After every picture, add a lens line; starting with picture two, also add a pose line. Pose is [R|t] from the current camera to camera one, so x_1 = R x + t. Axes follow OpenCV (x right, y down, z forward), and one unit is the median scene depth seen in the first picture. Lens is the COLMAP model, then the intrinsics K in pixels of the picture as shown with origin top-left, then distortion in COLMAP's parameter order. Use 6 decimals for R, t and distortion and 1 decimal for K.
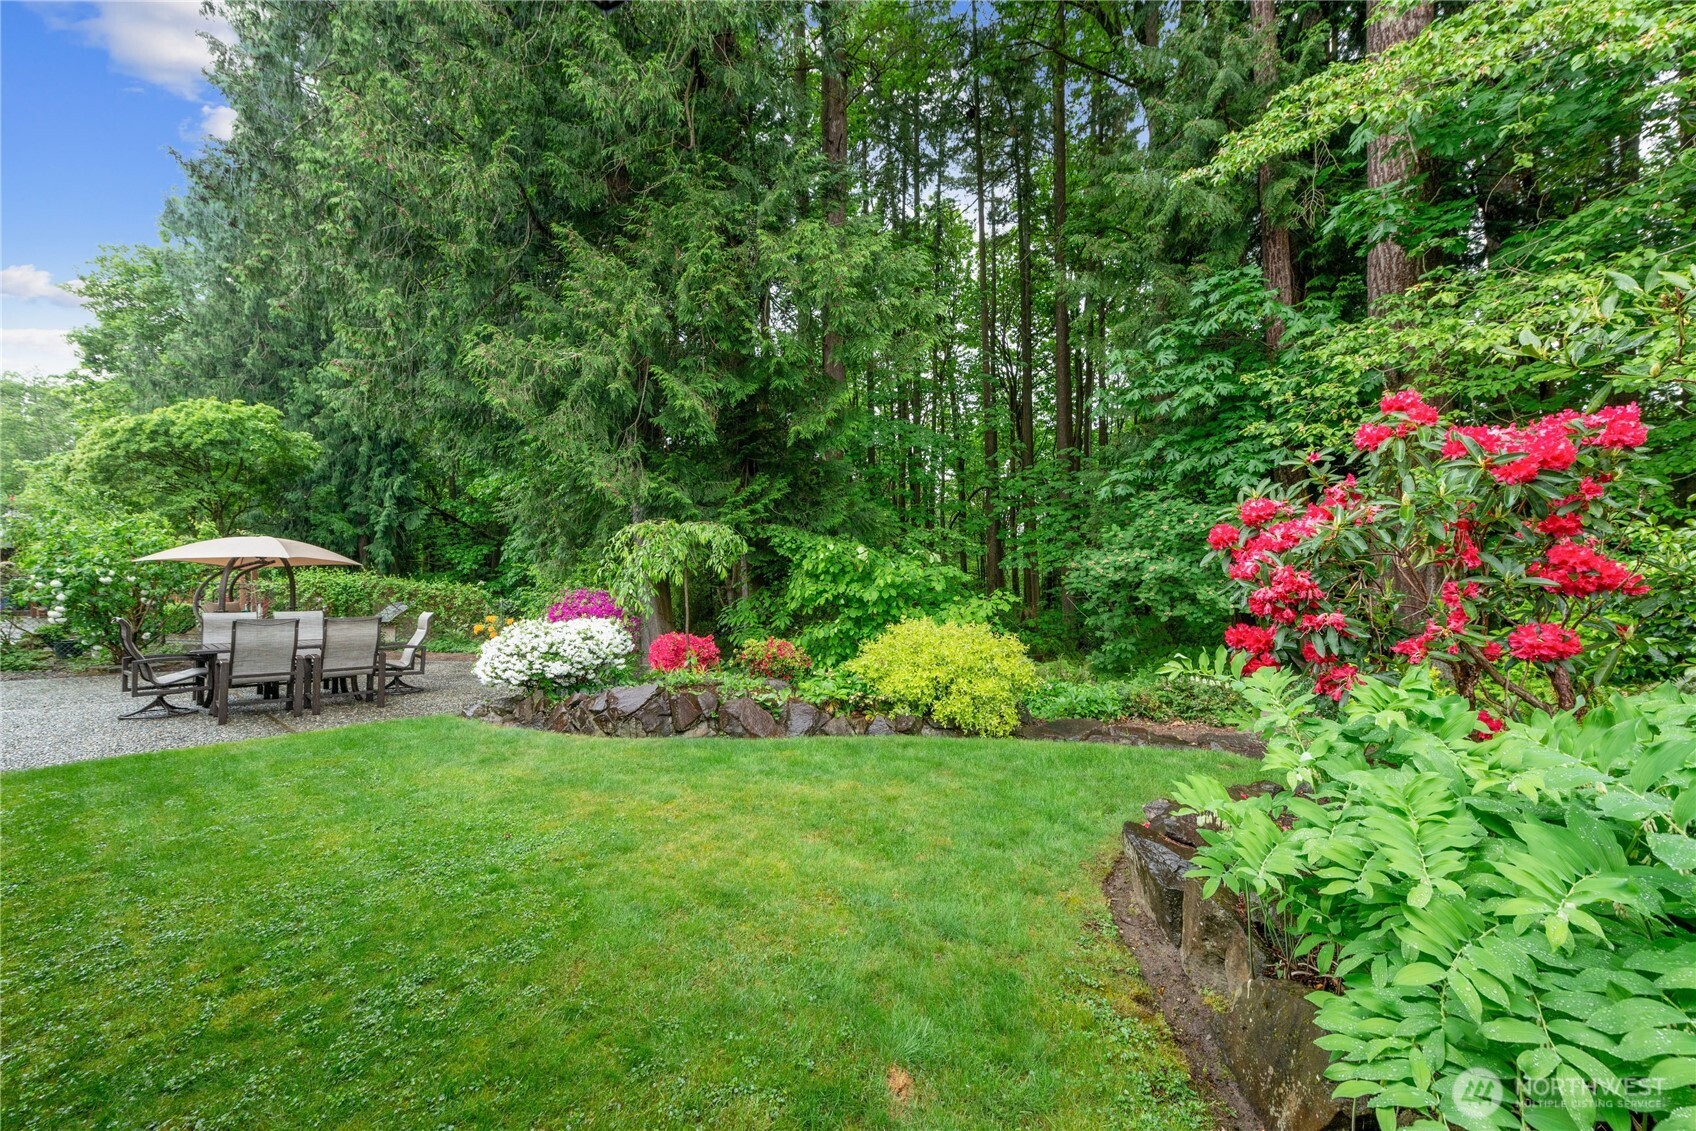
lens RADIAL K [[689.4, 0, 853.5], [0, 689.4, 565.4], [0, 0, 1]] dist [0.008115, -0.002139]
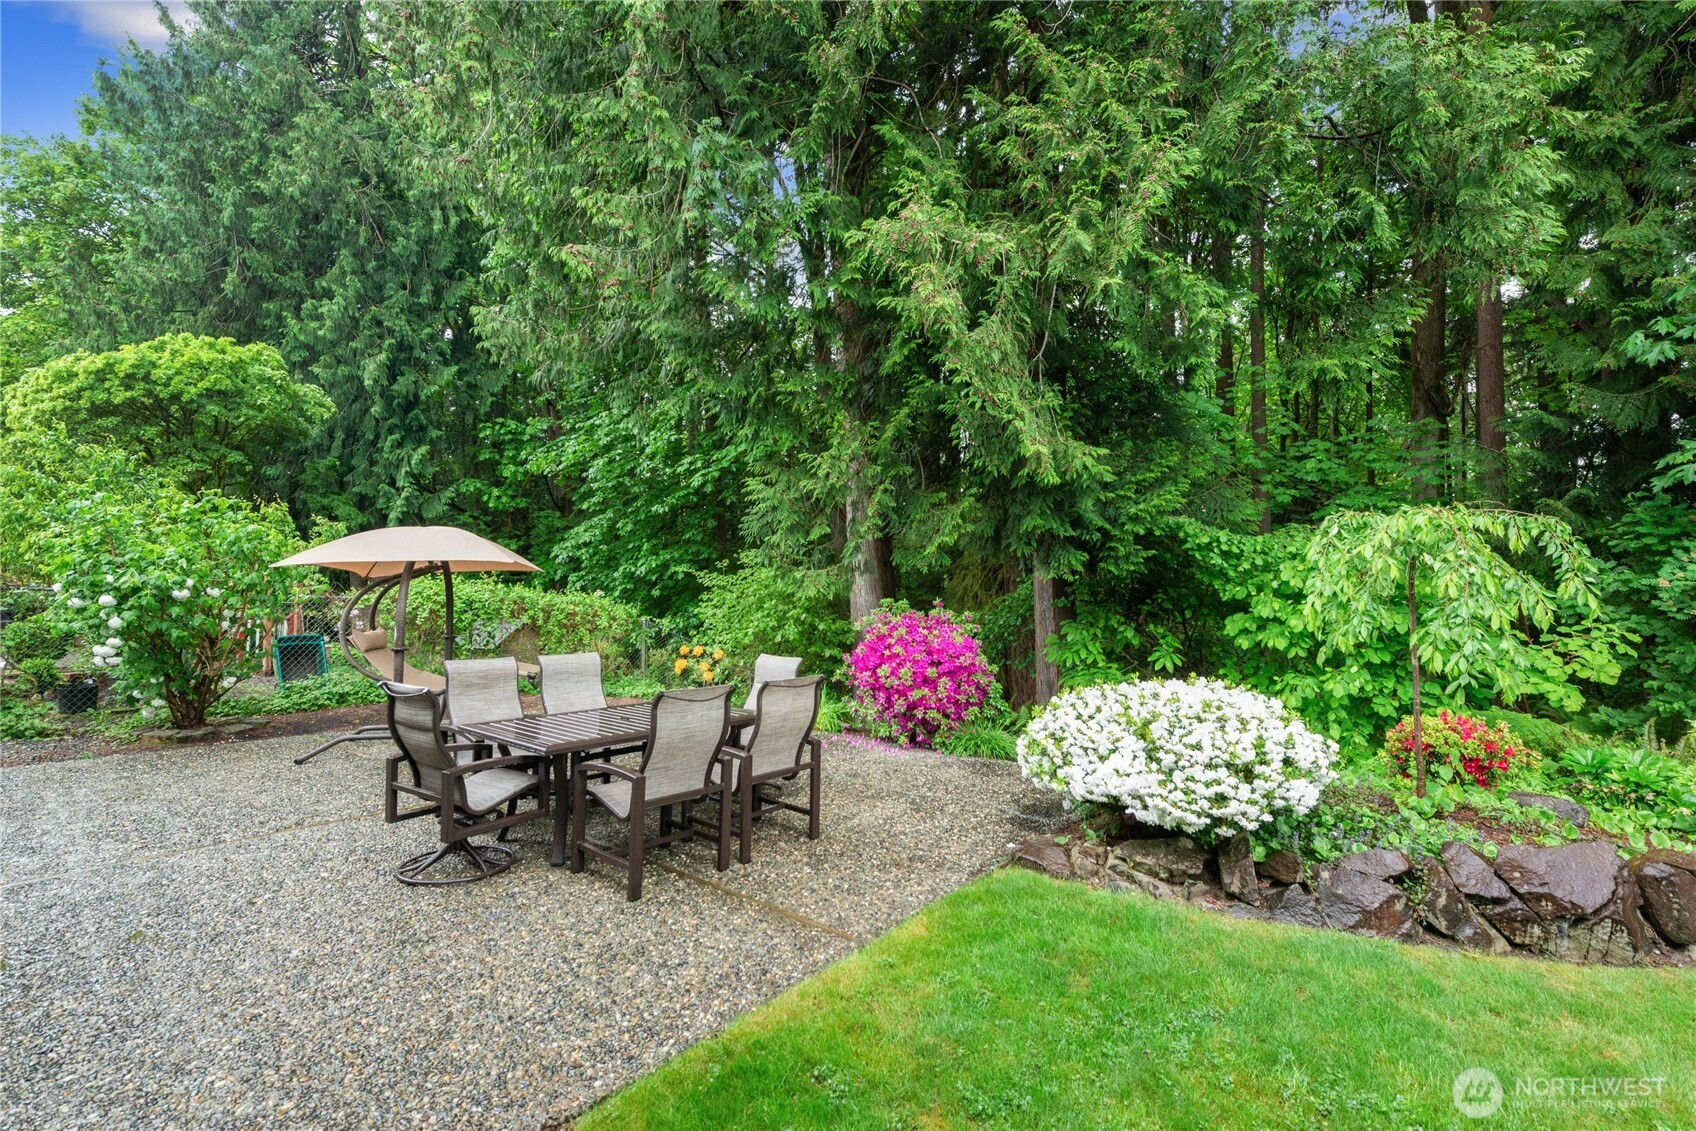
lens RADIAL K [[793.8, 0, 843.2], [0, 793.8, 562.5], [0, 0, 1]] dist [0.012454, -0.001550]
pose [[0.999542, 0.009826, 0.028634, -0.300828], [-0.009763, 0.999950, -0.002317, -0.006852], [-0.028655, 0.002036, 0.999587, 0.159829]]
